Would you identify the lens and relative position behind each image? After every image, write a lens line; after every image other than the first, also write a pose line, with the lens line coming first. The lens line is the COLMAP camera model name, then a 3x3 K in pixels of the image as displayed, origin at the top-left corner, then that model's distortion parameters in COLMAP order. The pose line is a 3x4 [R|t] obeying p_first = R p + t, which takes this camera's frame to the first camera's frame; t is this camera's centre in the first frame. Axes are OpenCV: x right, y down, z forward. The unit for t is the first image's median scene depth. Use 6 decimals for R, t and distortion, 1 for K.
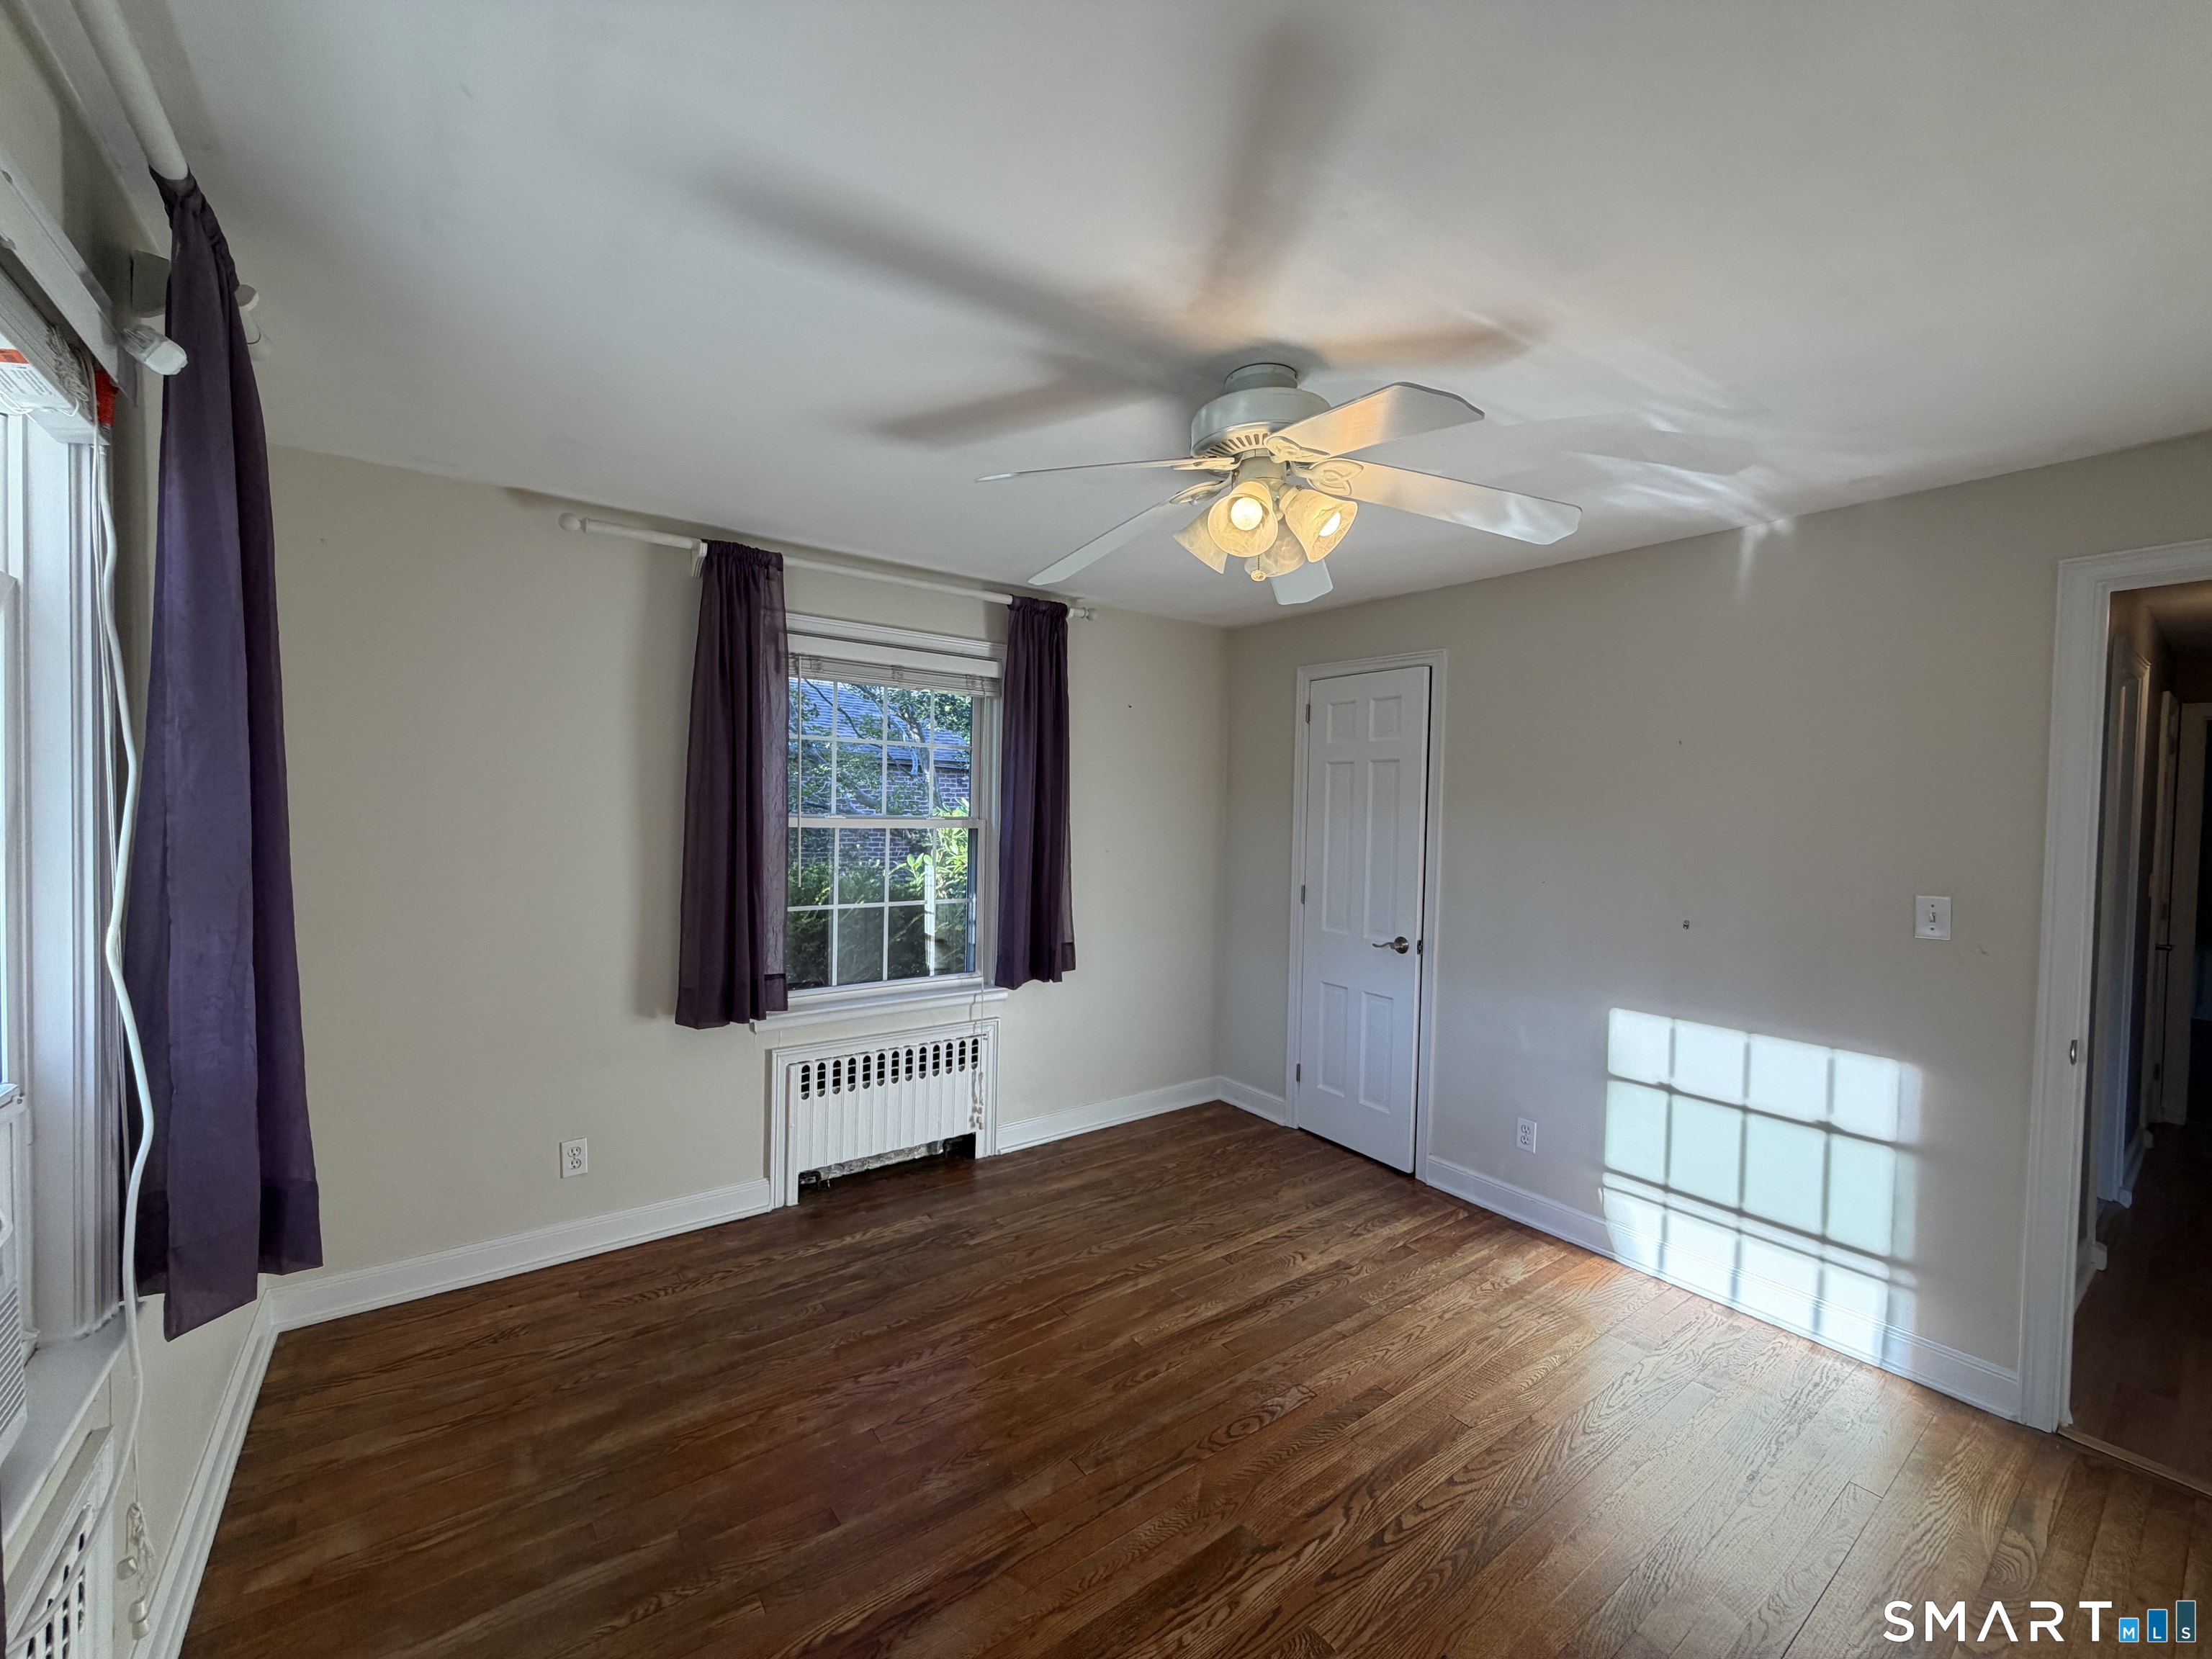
lens RADIAL K [[880.6, 0, 1094.2], [0, 880.6, 831.9], [0, 0, 1]] dist [0.000164, 0.000412]
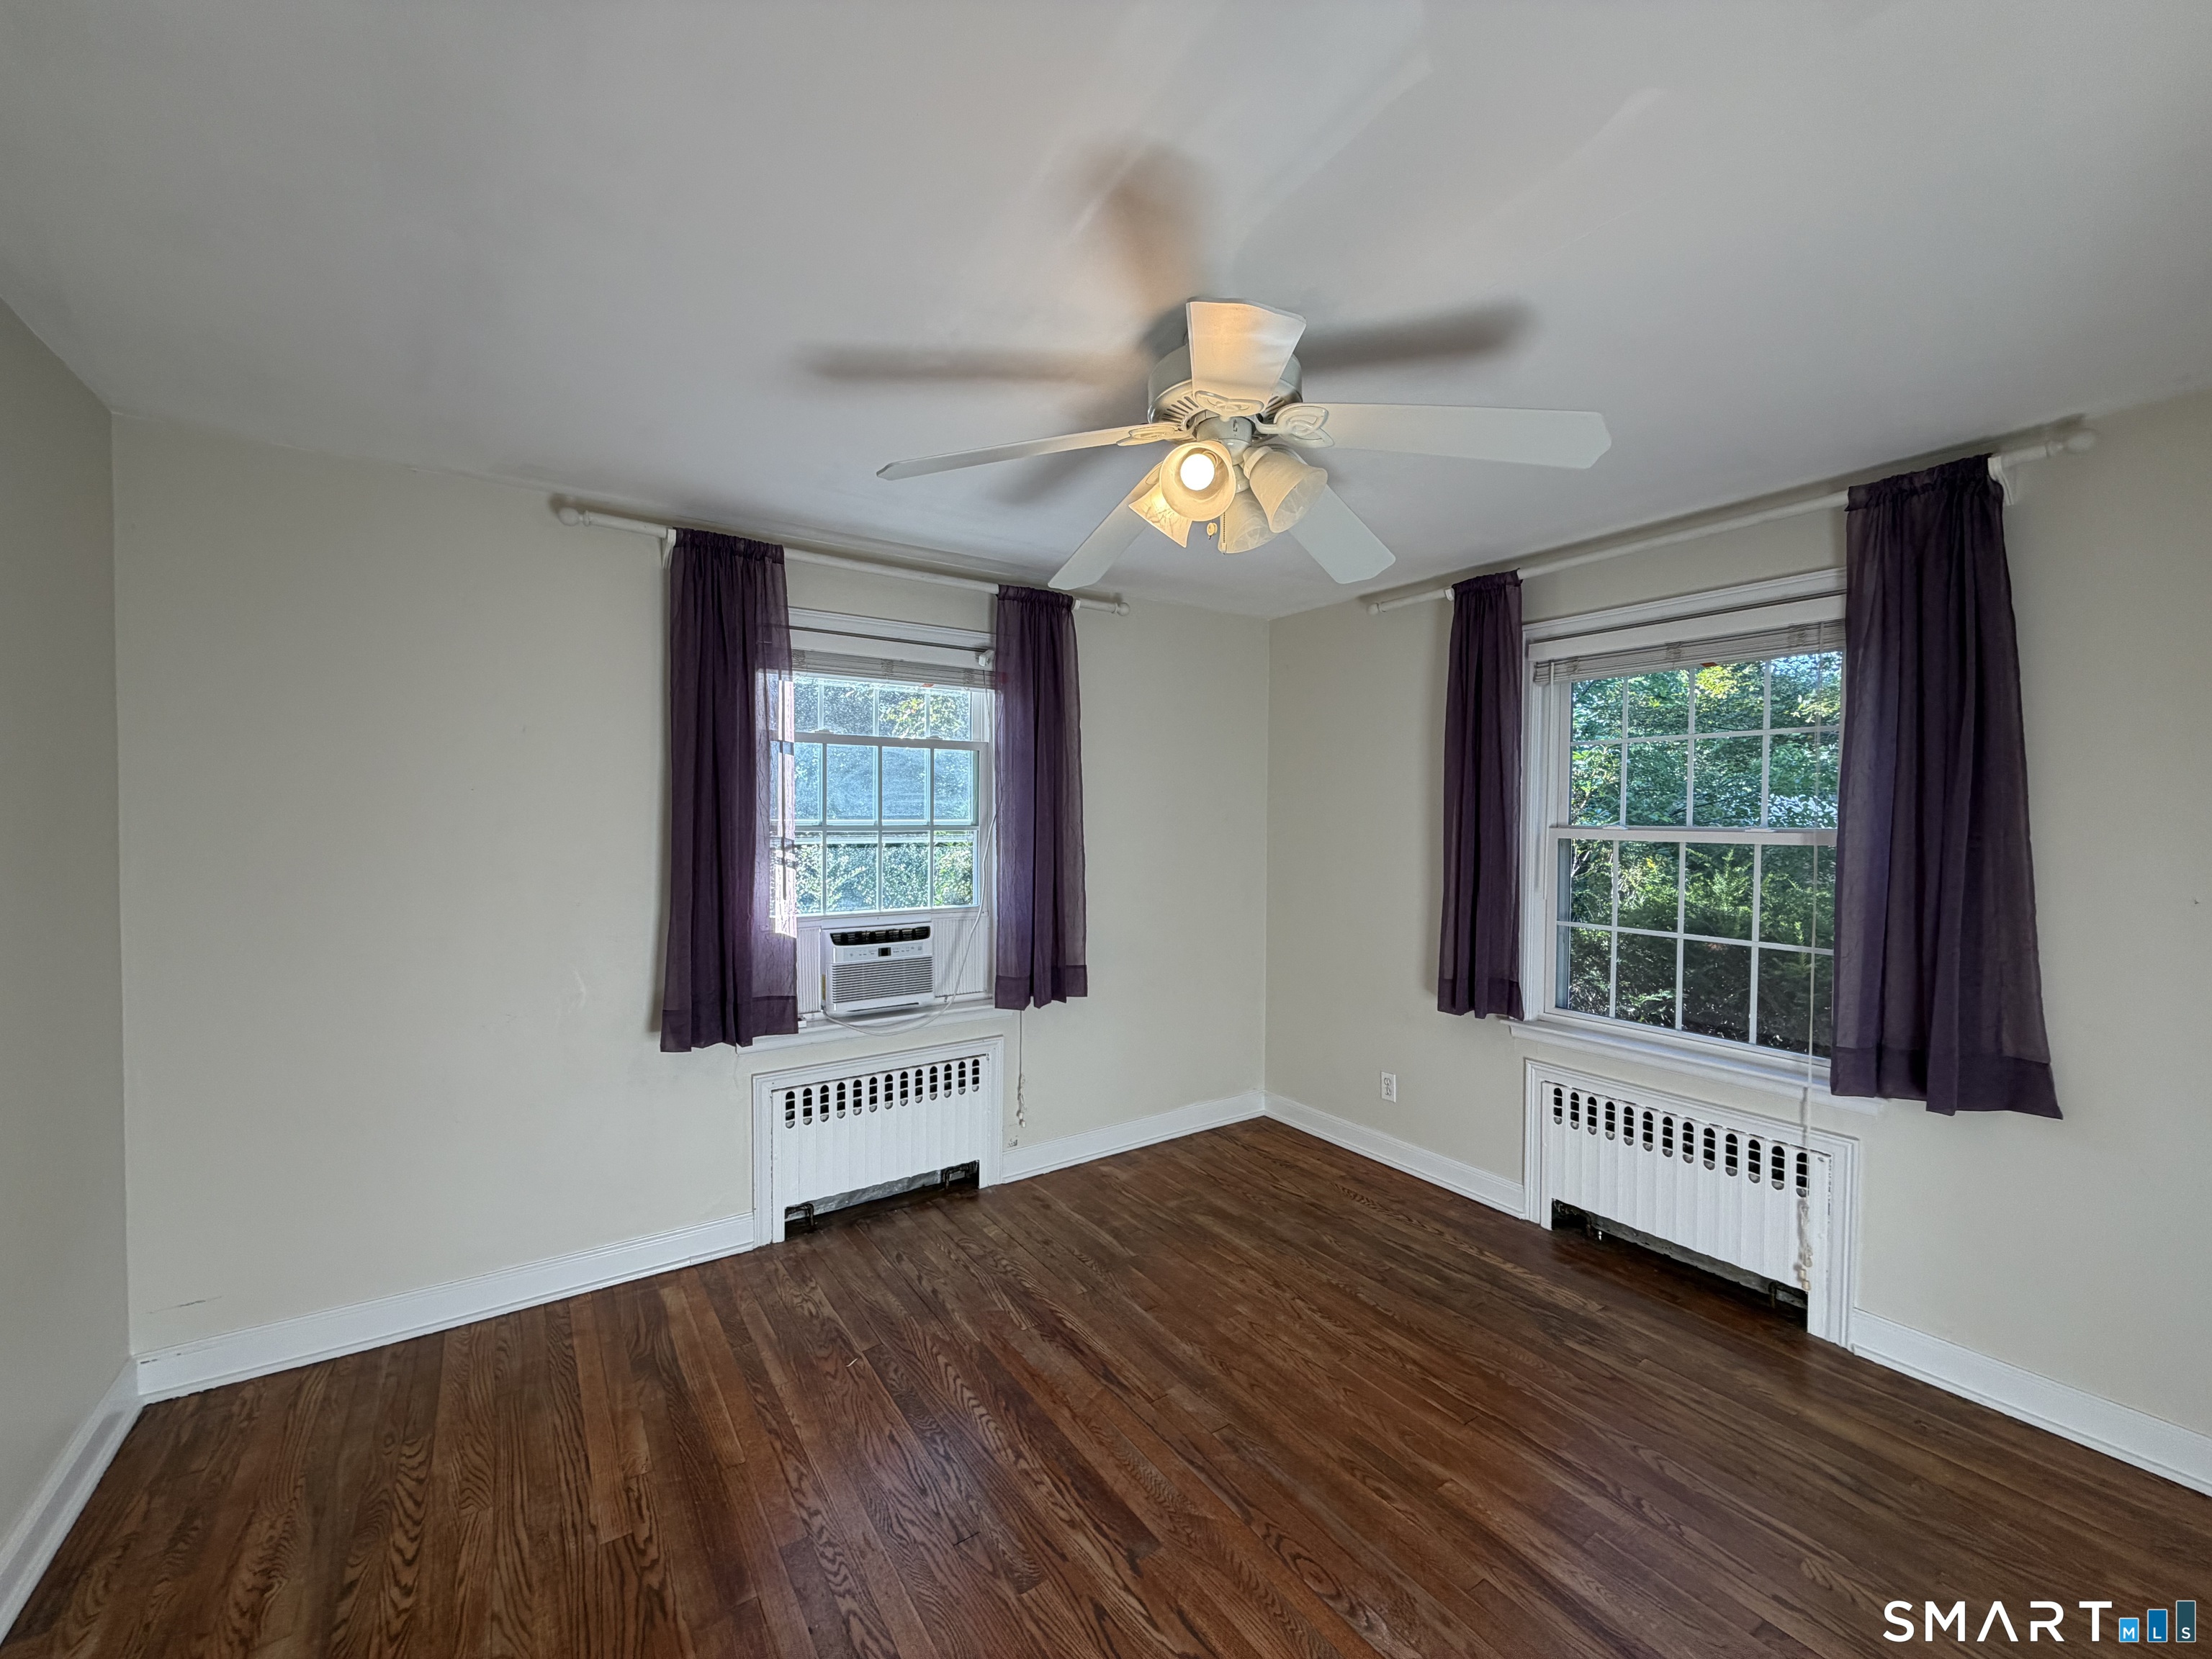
lens RADIAL K [[880.6, 0, 1106.3], [0, 880.6, 824.5], [0, 0, 1]] dist [0.000164, 0.000412]
pose [[-0.033720, -0.011154, -0.999369, 0.859363], [-0.036906, 0.999270, -0.009908, 0.010638], [0.998750, 0.036549, -0.034107, 0.713310]]
